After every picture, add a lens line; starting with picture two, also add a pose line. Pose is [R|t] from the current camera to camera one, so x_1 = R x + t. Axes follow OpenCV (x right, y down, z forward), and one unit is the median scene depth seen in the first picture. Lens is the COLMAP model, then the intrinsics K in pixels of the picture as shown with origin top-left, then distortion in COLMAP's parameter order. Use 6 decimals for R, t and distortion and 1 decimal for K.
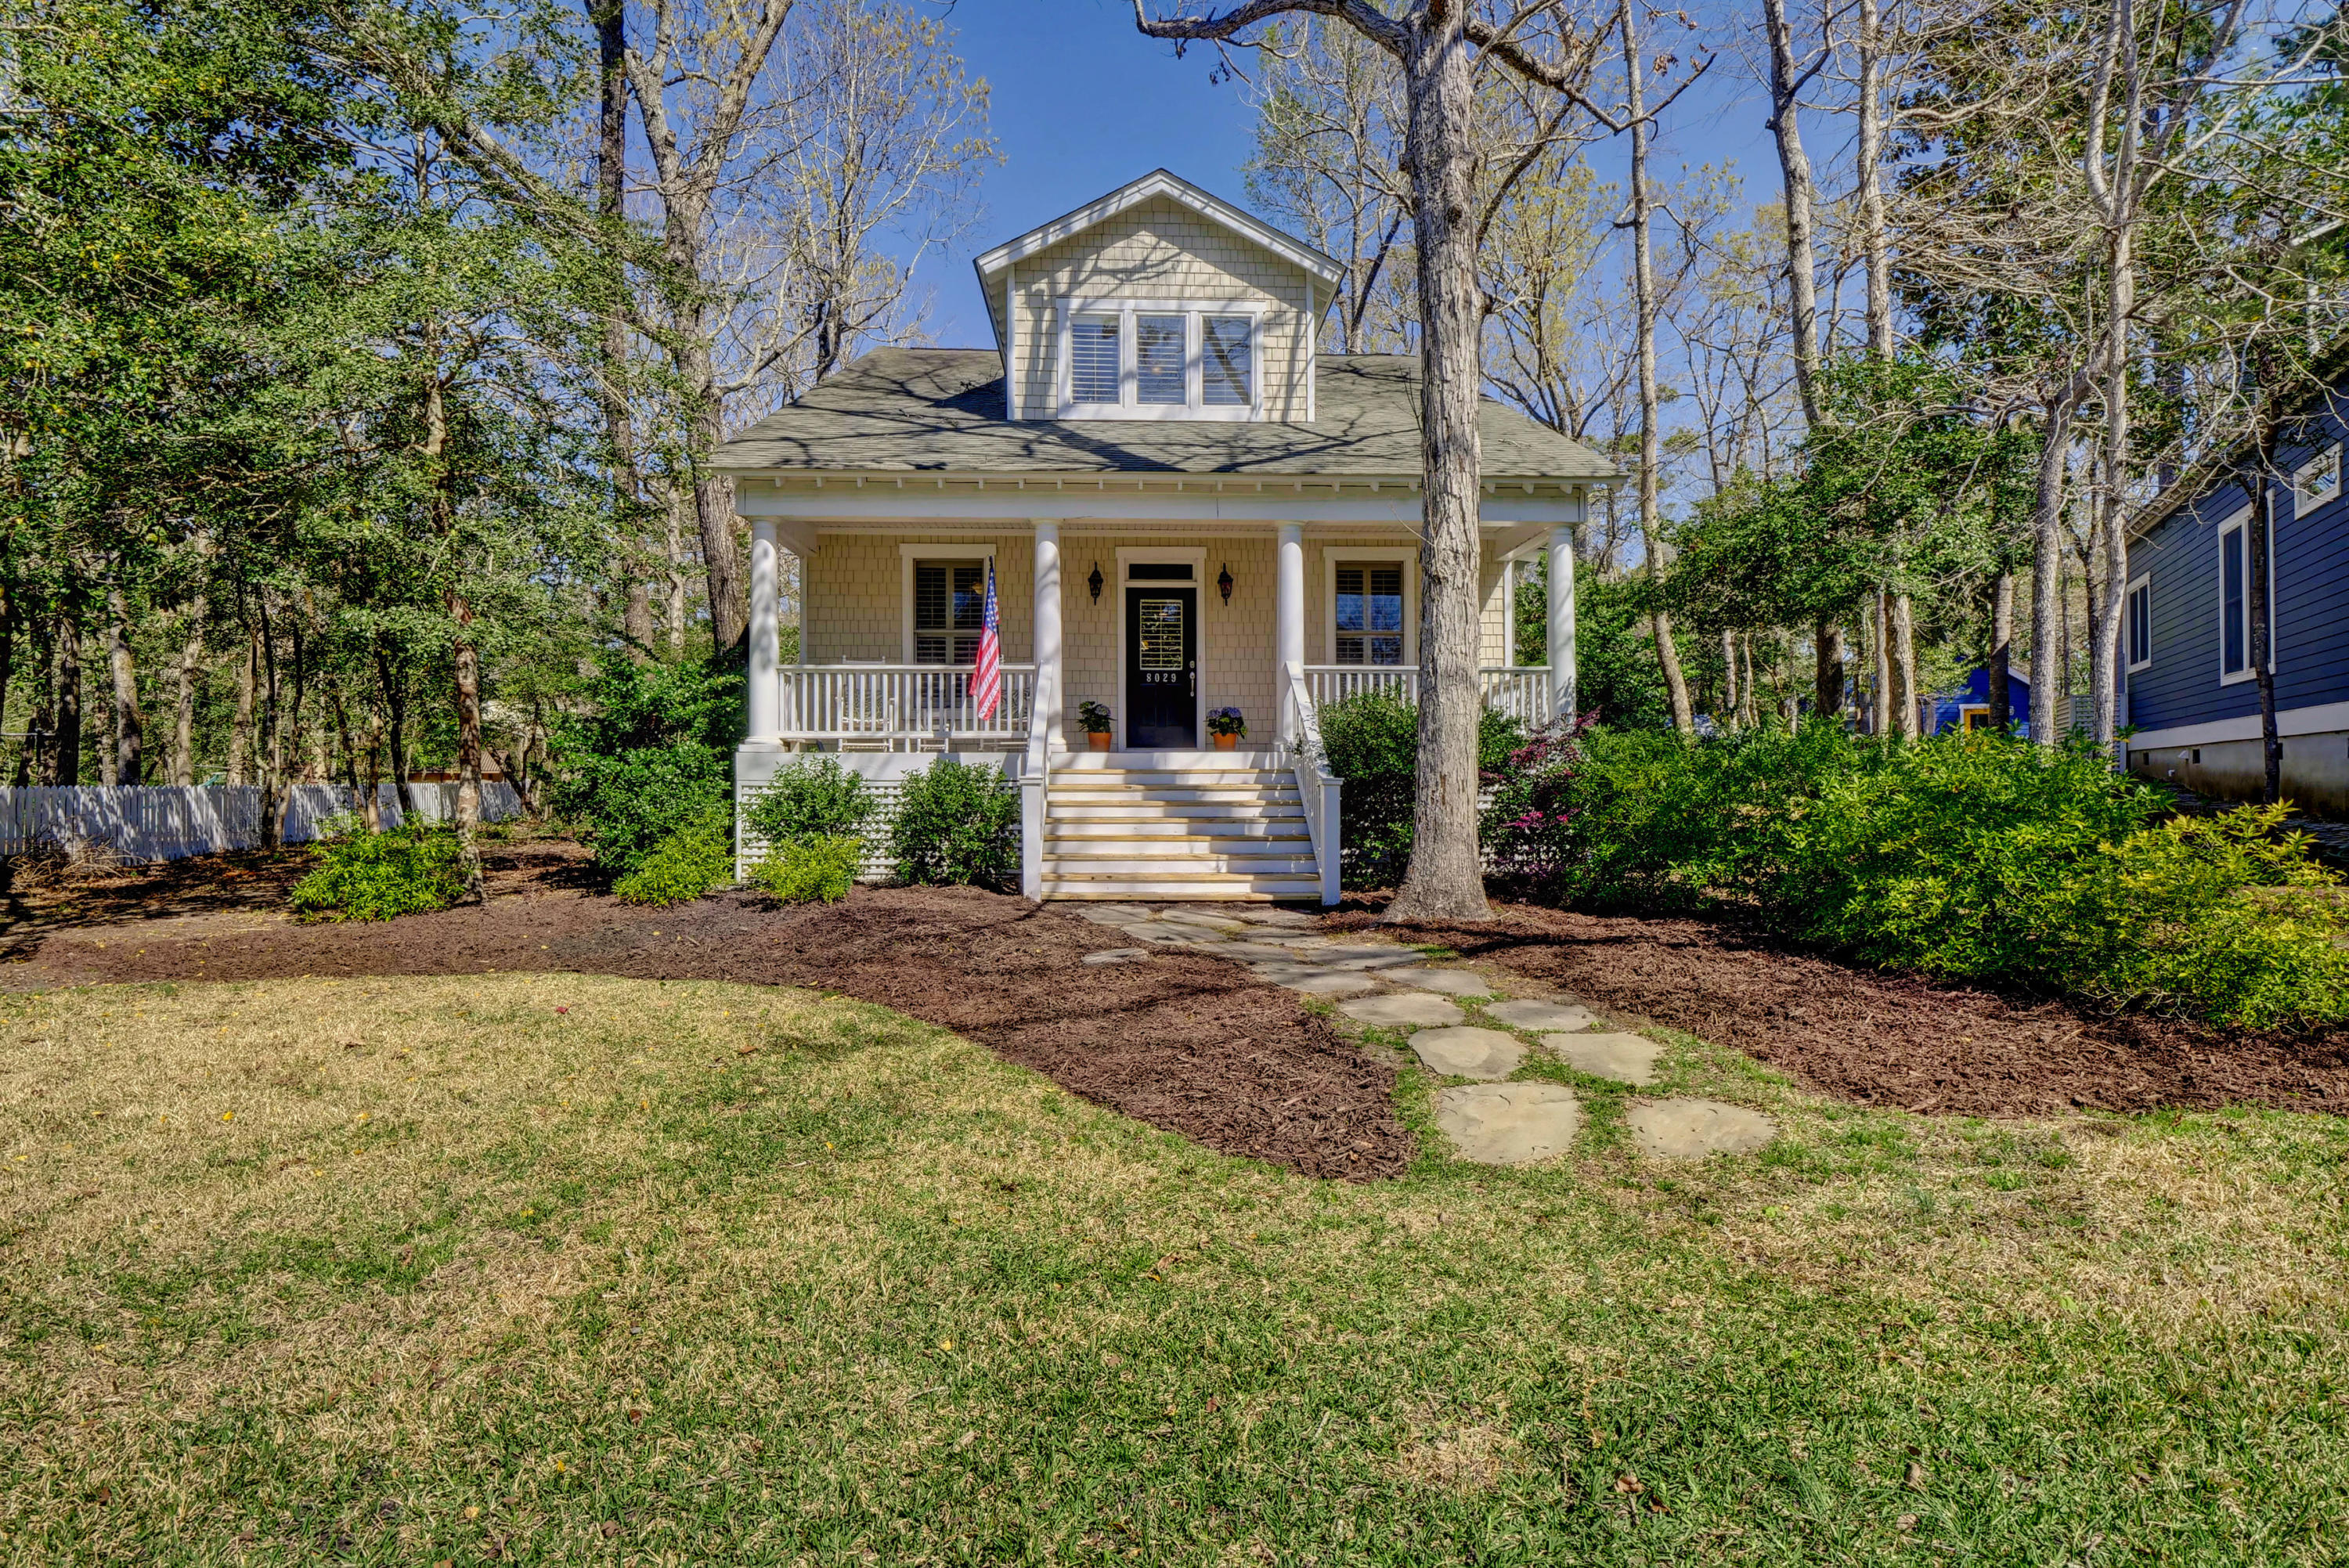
lens RADIAL K [[1141.3, 0, 1175.0], [0, 1141.3, 784.2], [0, 0, 1]] dist [-0.014189, -0.001302]
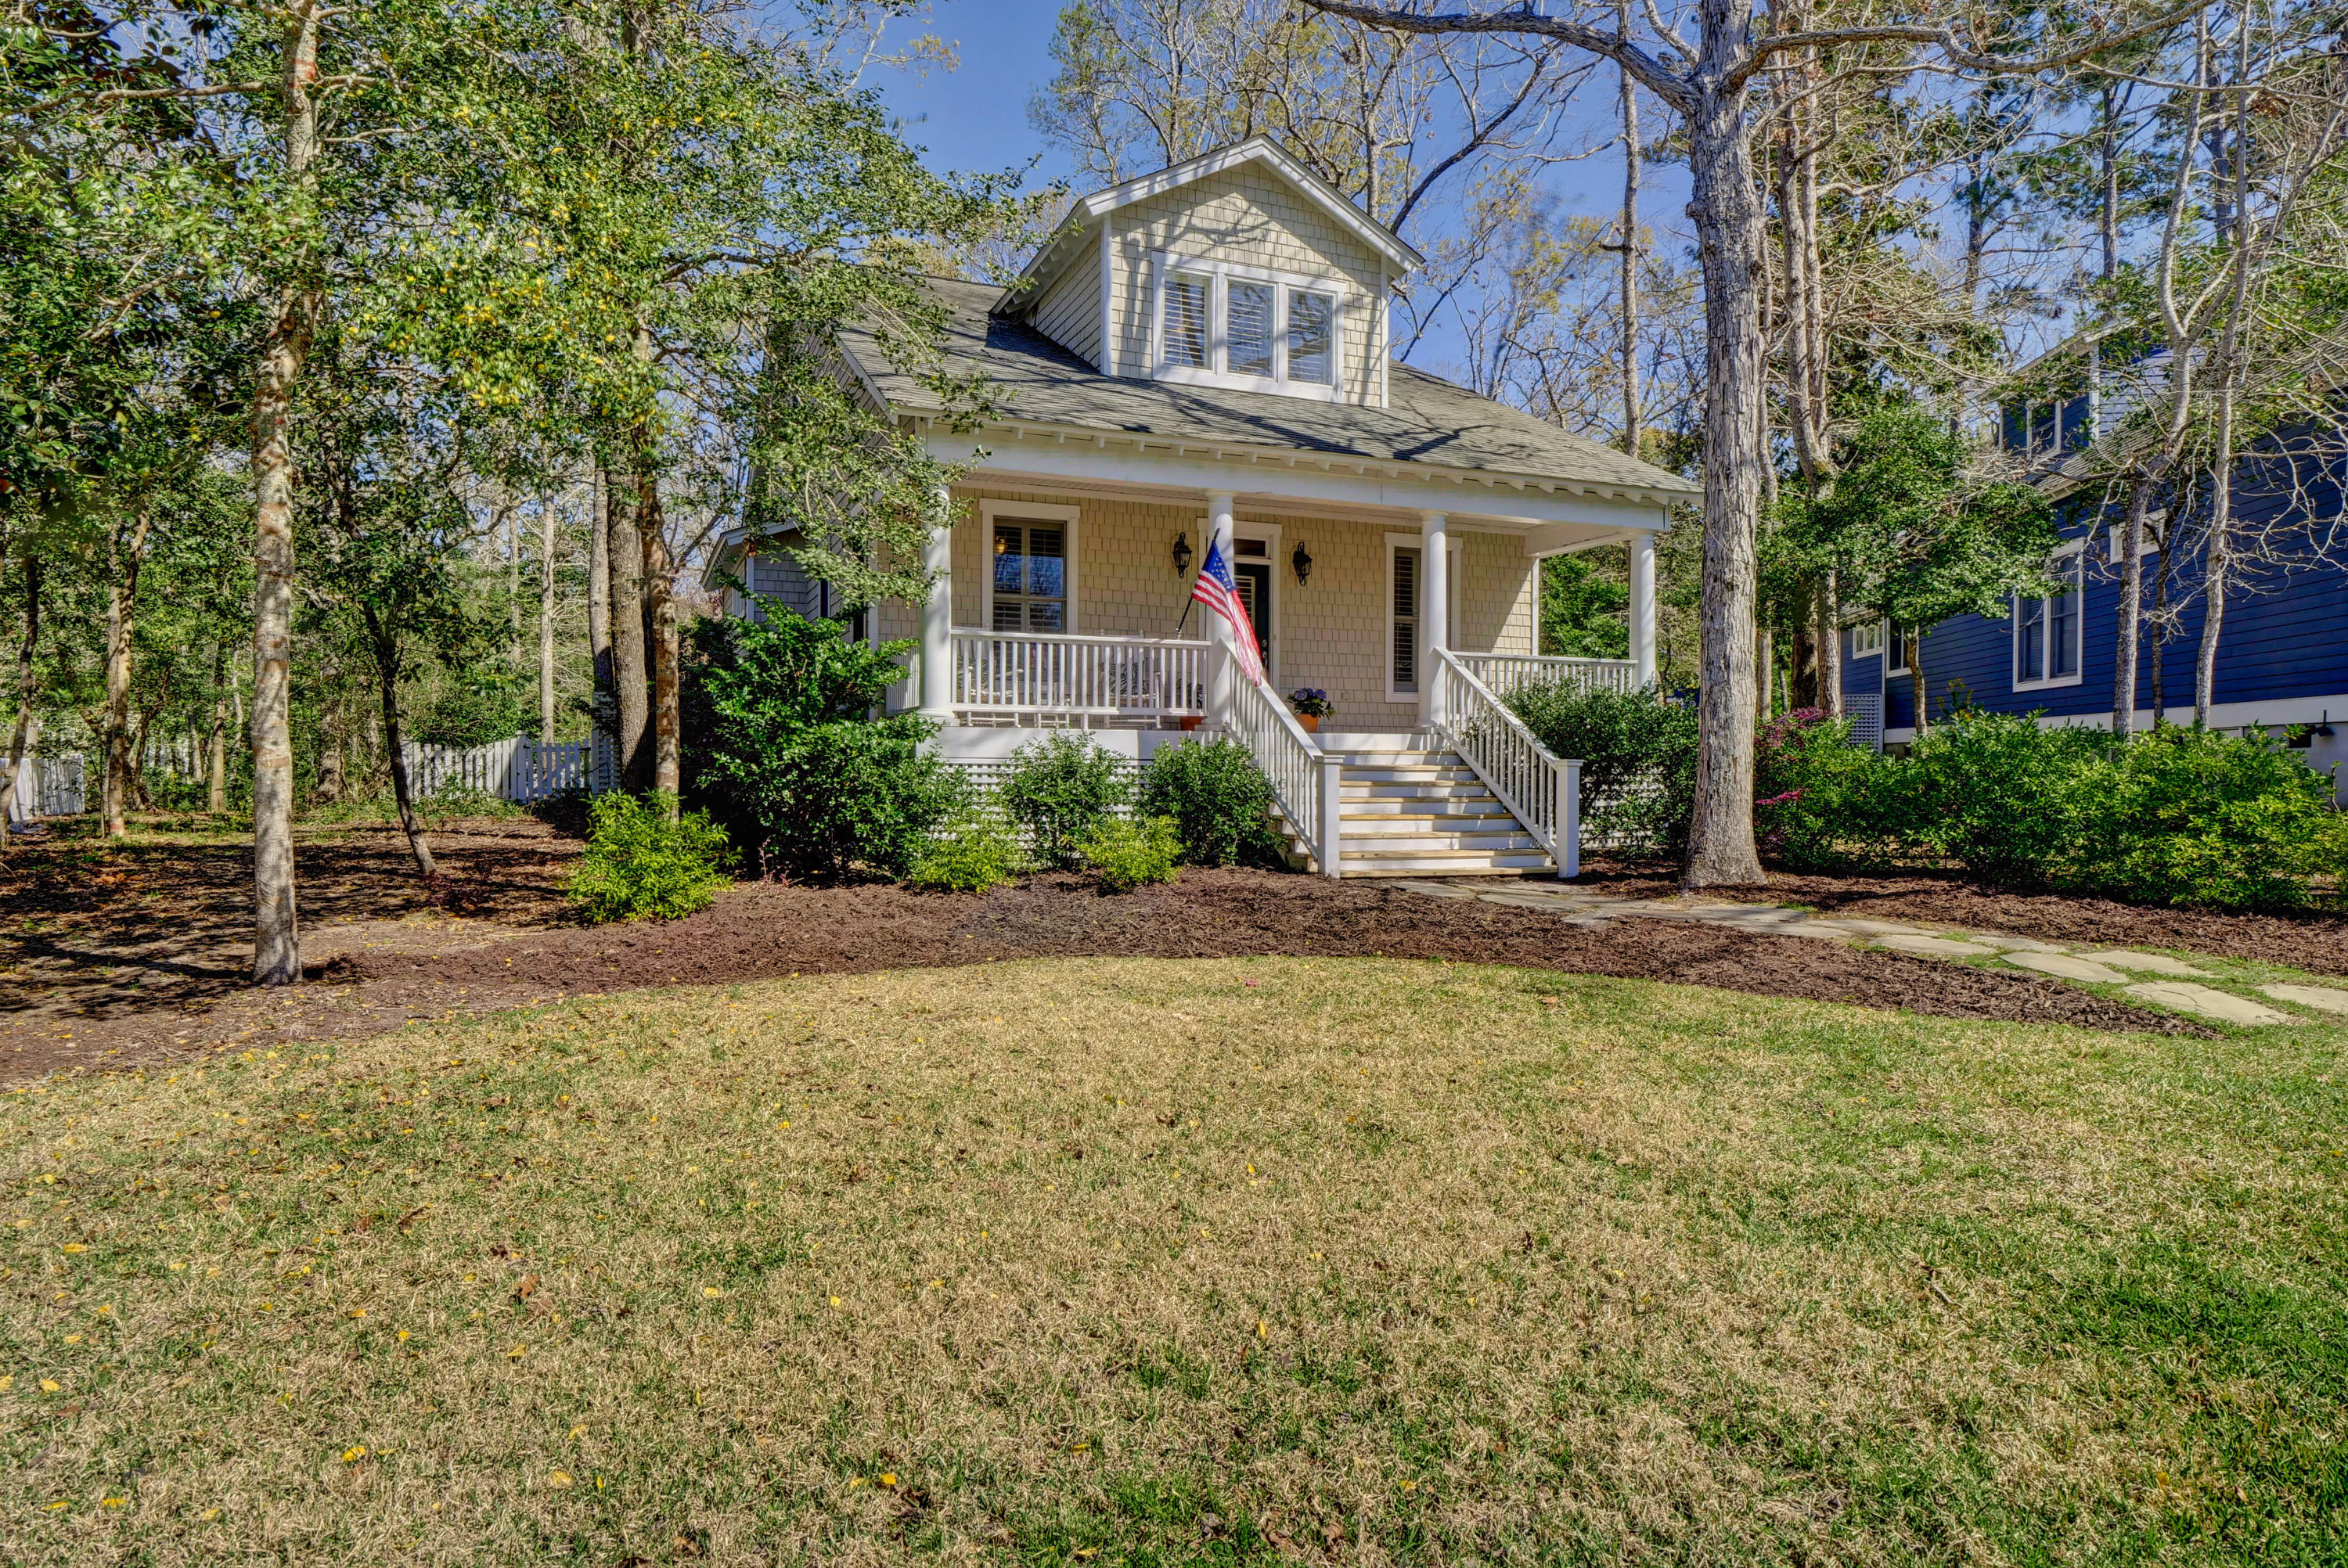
lens RADIAL K [[1291.1, 0, 1172.3], [0, 1291.1, 782.7], [0, 0, 1]] dist [-0.001364, -0.000762]
pose [[0.943416, 0.002961, 0.331598, -0.442382], [-0.006030, 0.999948, 0.008229, 0.006081], [-0.331556, -0.009763, 0.943385, -0.022116]]
